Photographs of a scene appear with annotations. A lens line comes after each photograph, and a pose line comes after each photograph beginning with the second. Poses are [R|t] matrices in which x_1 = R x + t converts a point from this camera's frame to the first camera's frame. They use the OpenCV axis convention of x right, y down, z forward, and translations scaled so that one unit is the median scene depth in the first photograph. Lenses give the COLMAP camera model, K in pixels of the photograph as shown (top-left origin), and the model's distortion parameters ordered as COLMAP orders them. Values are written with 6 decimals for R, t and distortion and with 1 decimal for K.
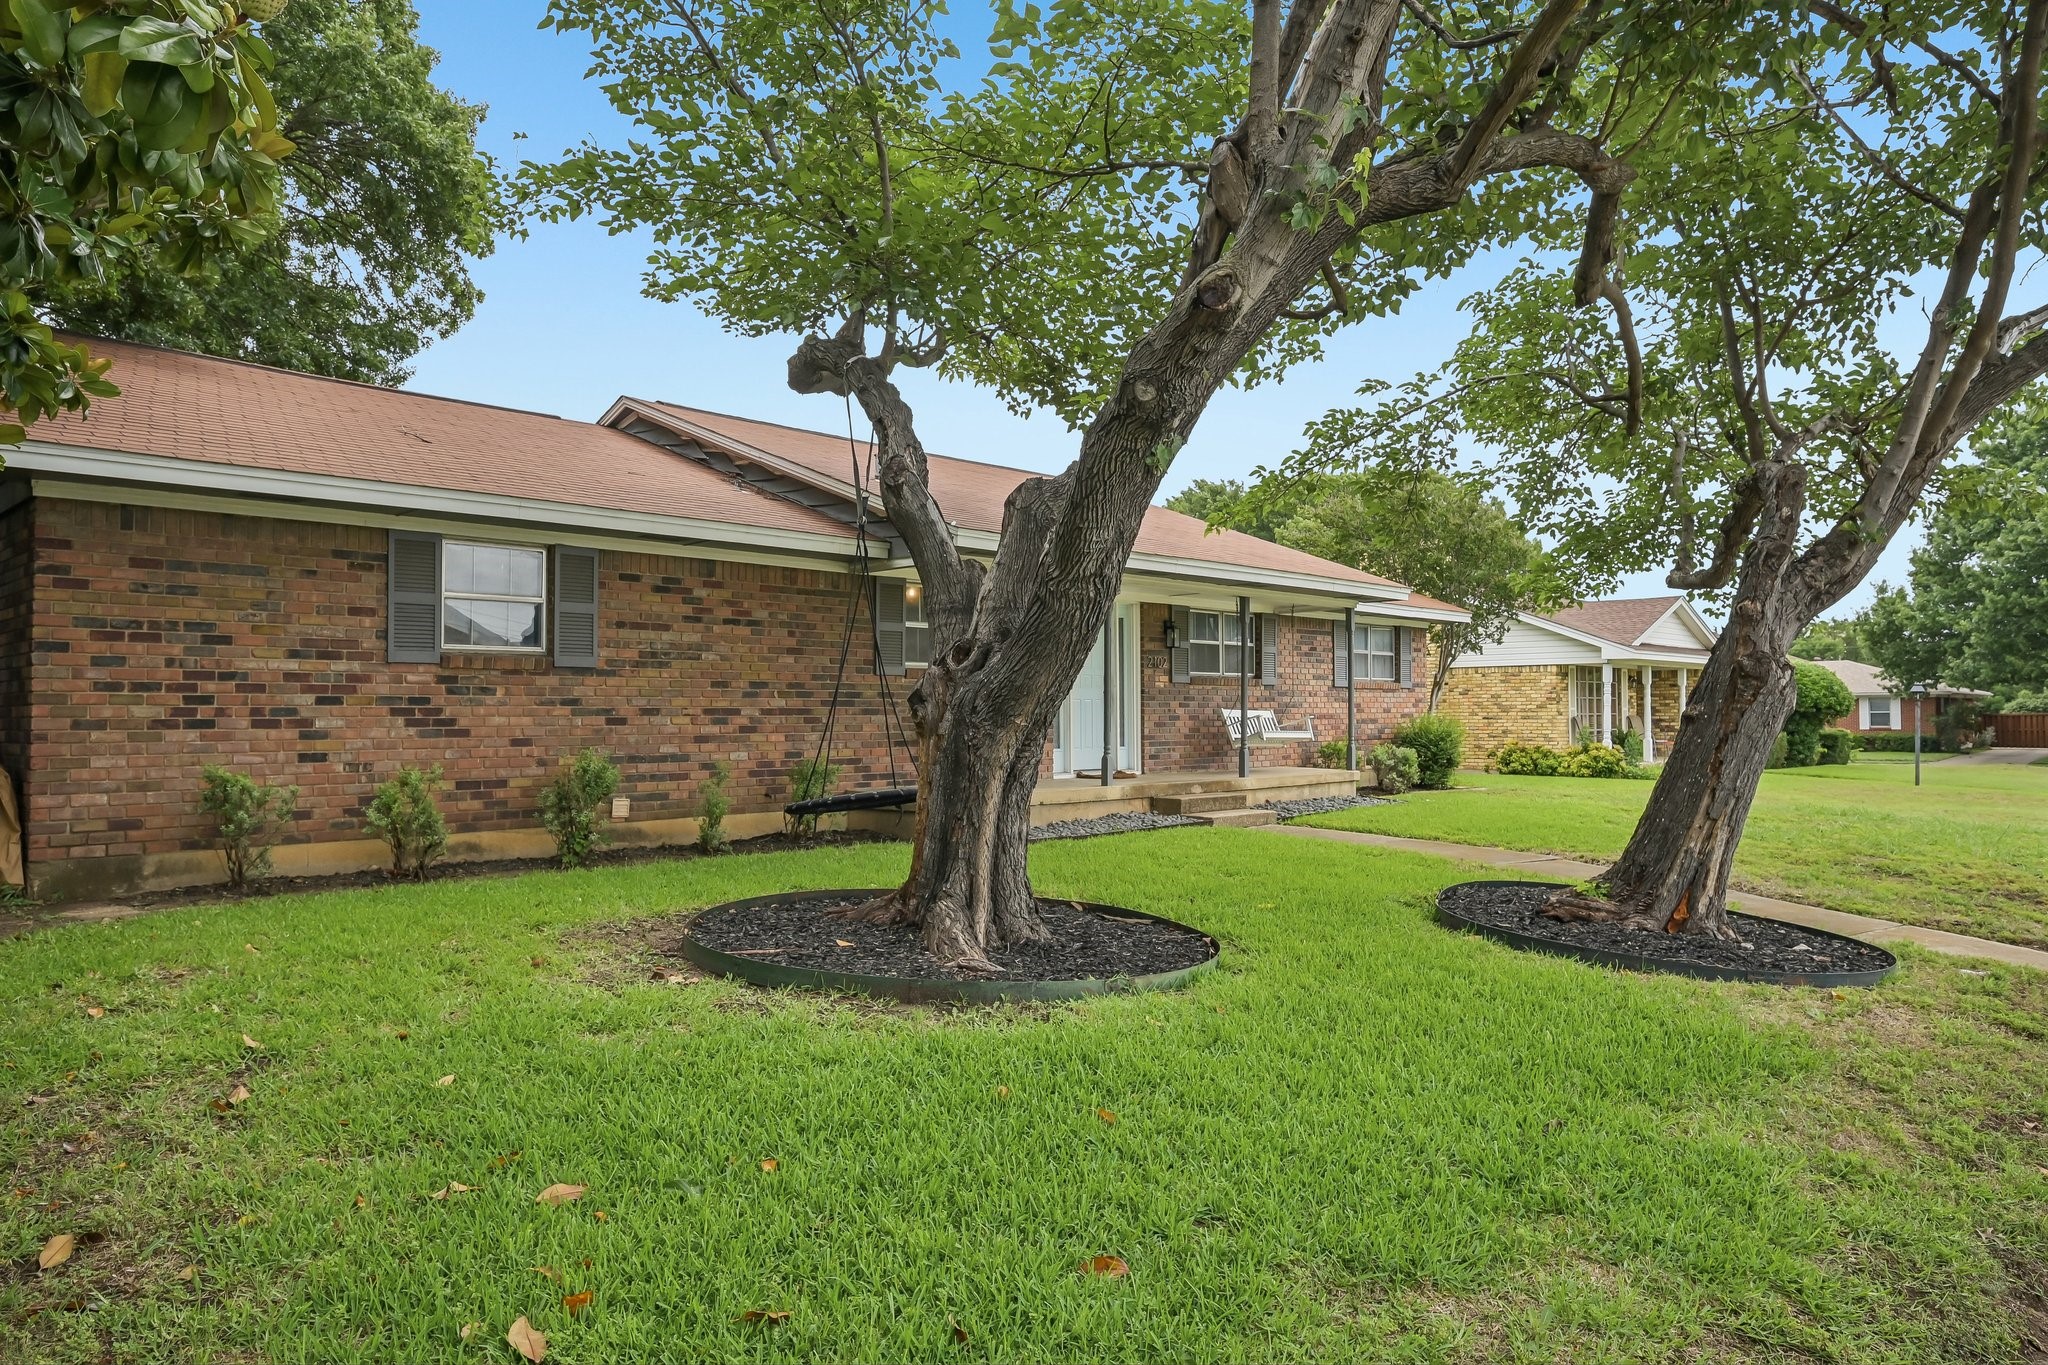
lens RADIAL K [[1333.6, 0, 1019.5], [0, 1333.6, 681.8], [0, 0, 1]] dist [-0.000663, 0.000074]
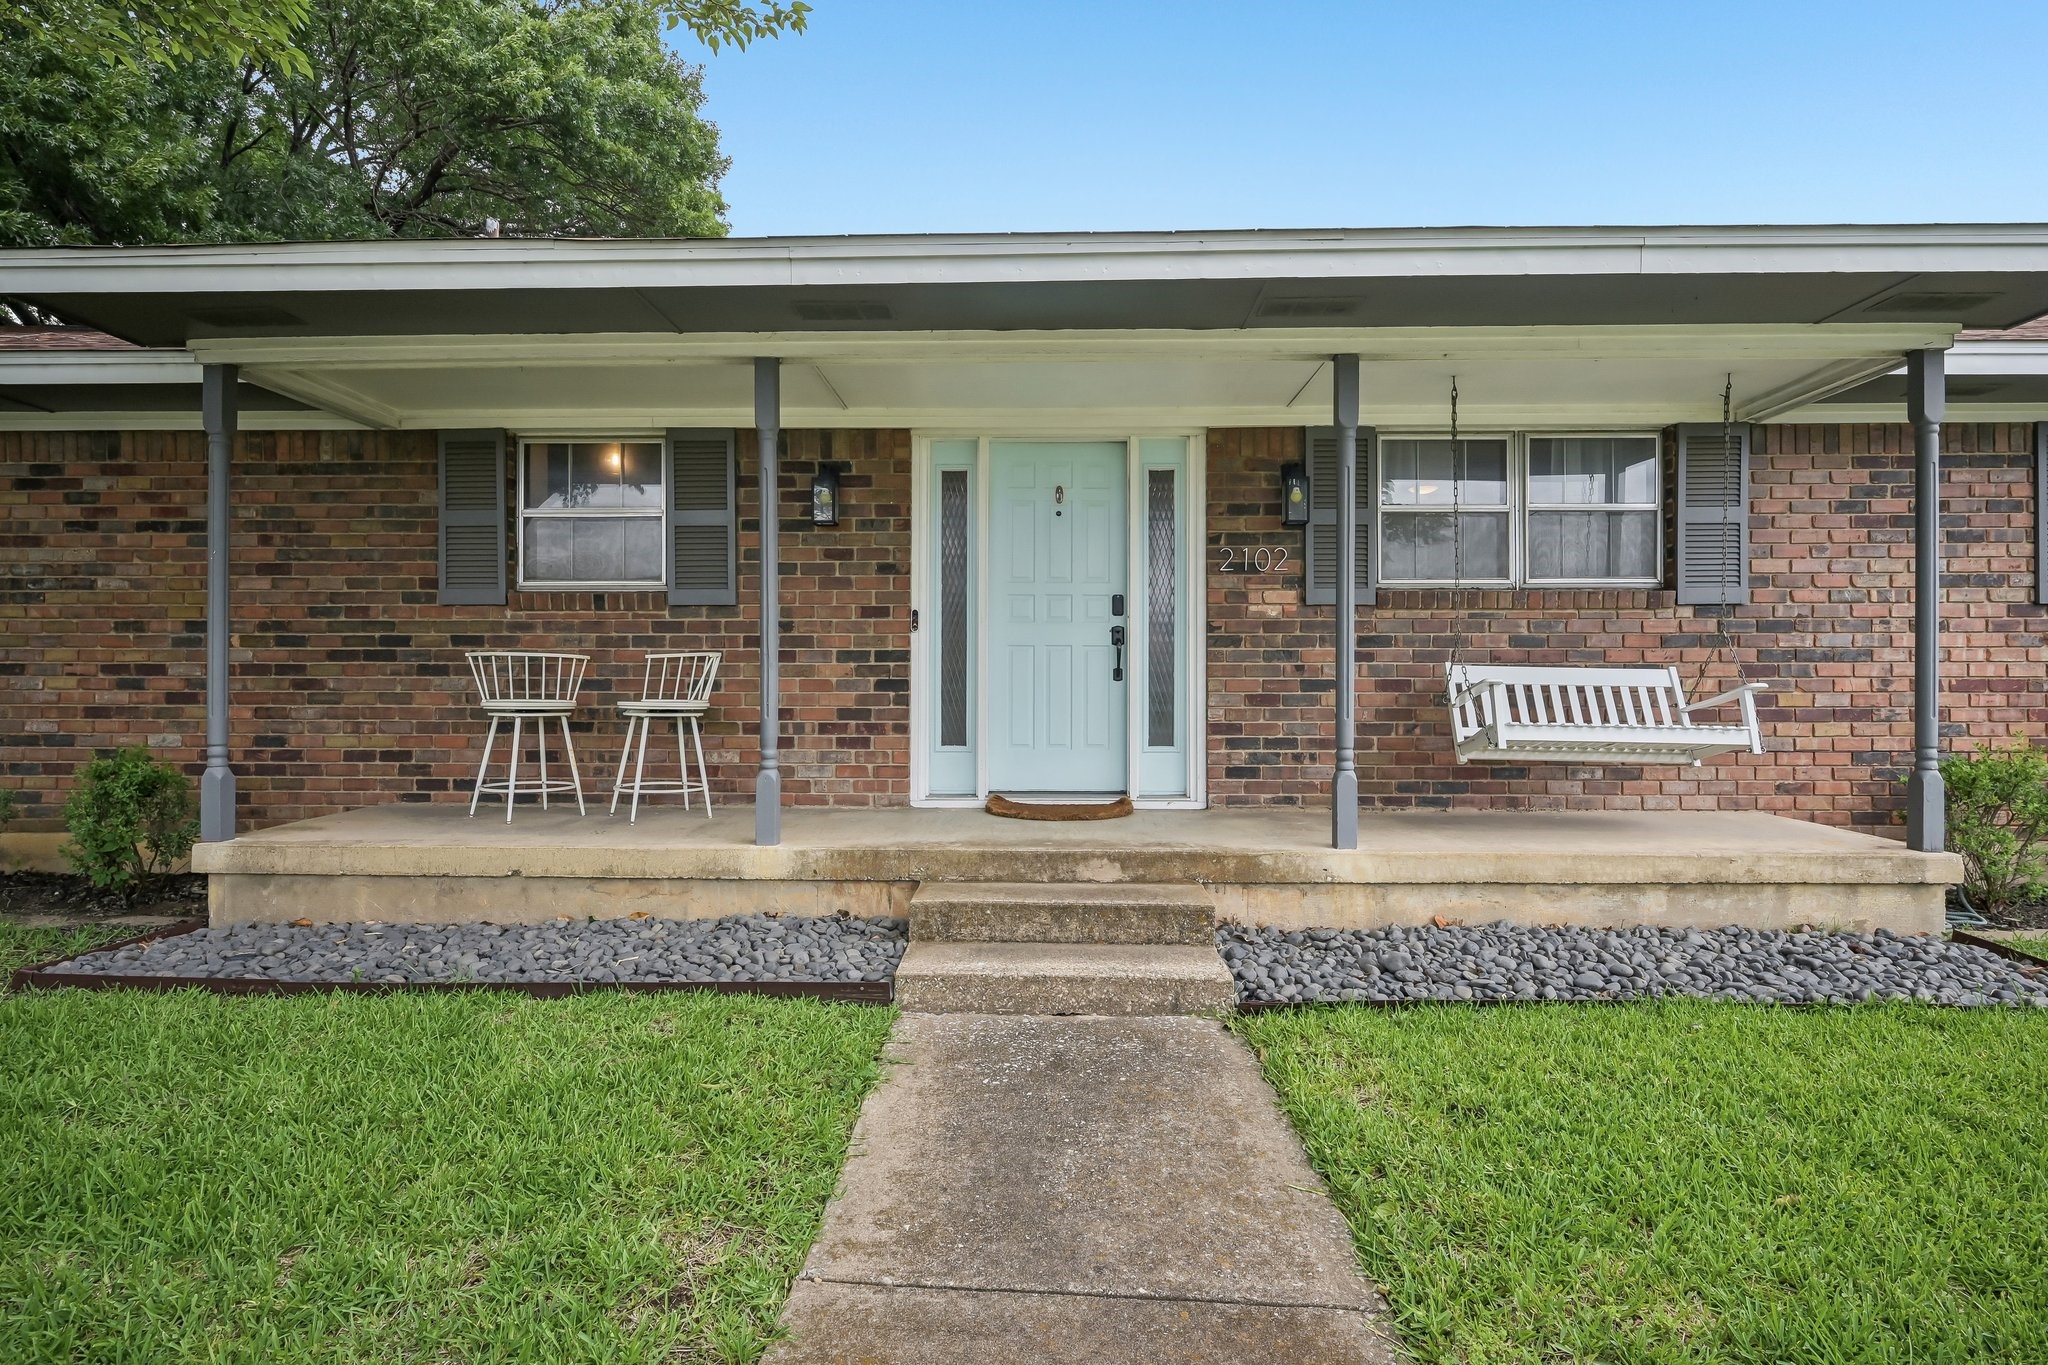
lens RADIAL K [[1051.2, 0, 1030.2], [0, 1051.2, 677.9], [0, 0, 1]] dist [0.000055, -0.000044]
pose [[0.667260, 0.006206, -0.744799, 0.441271], [0.015341, 0.999639, 0.022074, 0.022281], [0.744667, -0.026155, 0.666924, 1.000312]]
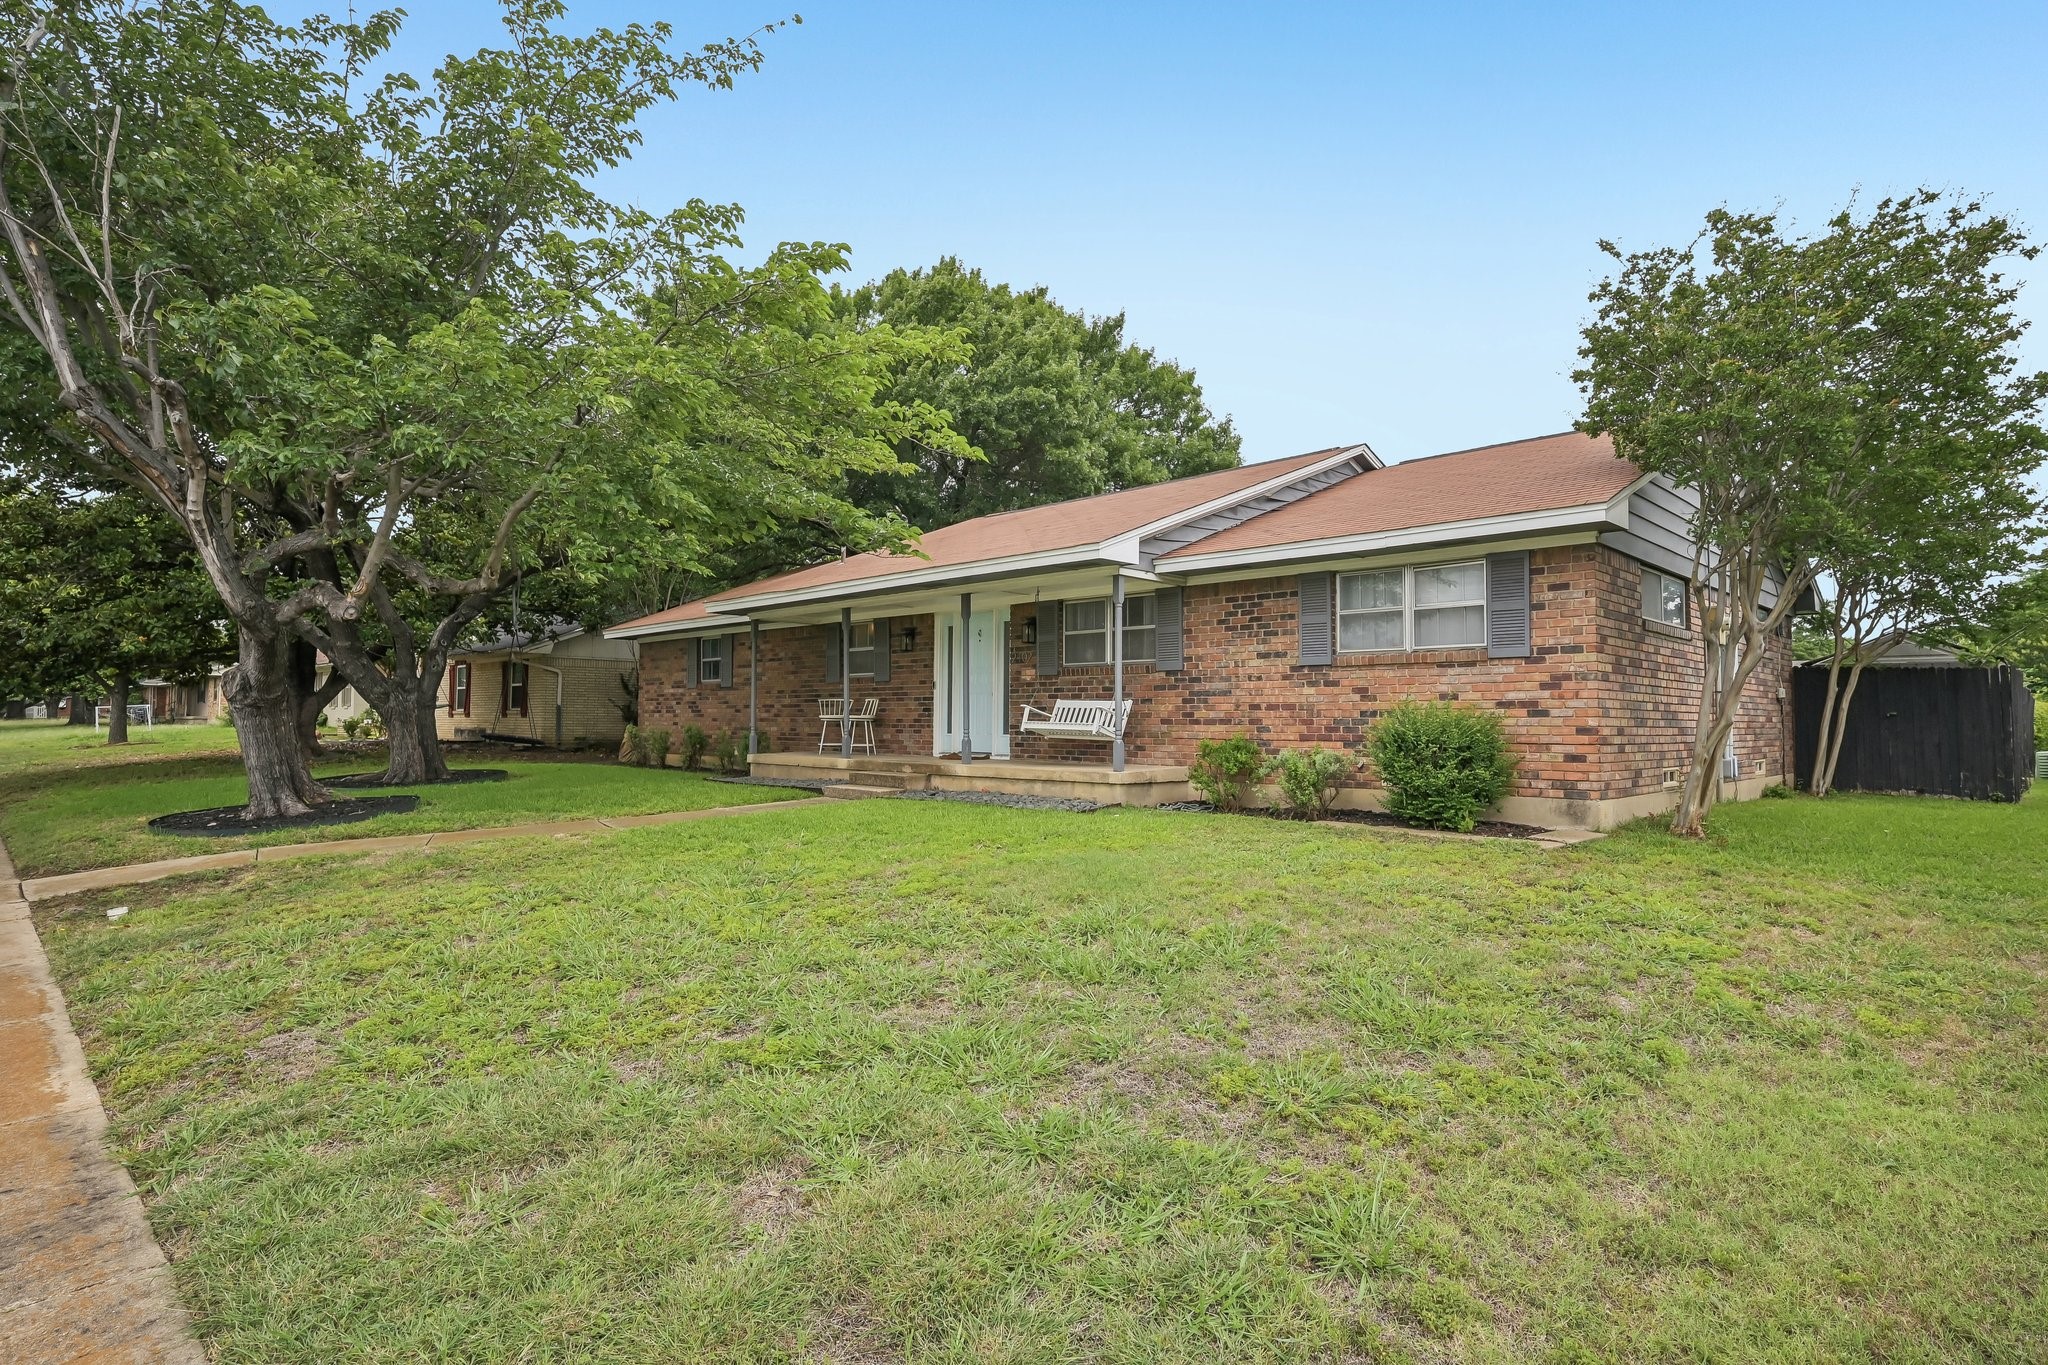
lens RADIAL K [[1051.2, 0, 1028.8], [0, 1051.2, 675.1], [0, 0, 1]] dist [0.000055, -0.000044]
pose [[-0.021316, -0.034879, -0.999164, 1.345504], [0.025451, 0.999048, -0.035418, 0.042333], [0.999449, -0.026185, -0.020408, 1.438370]]
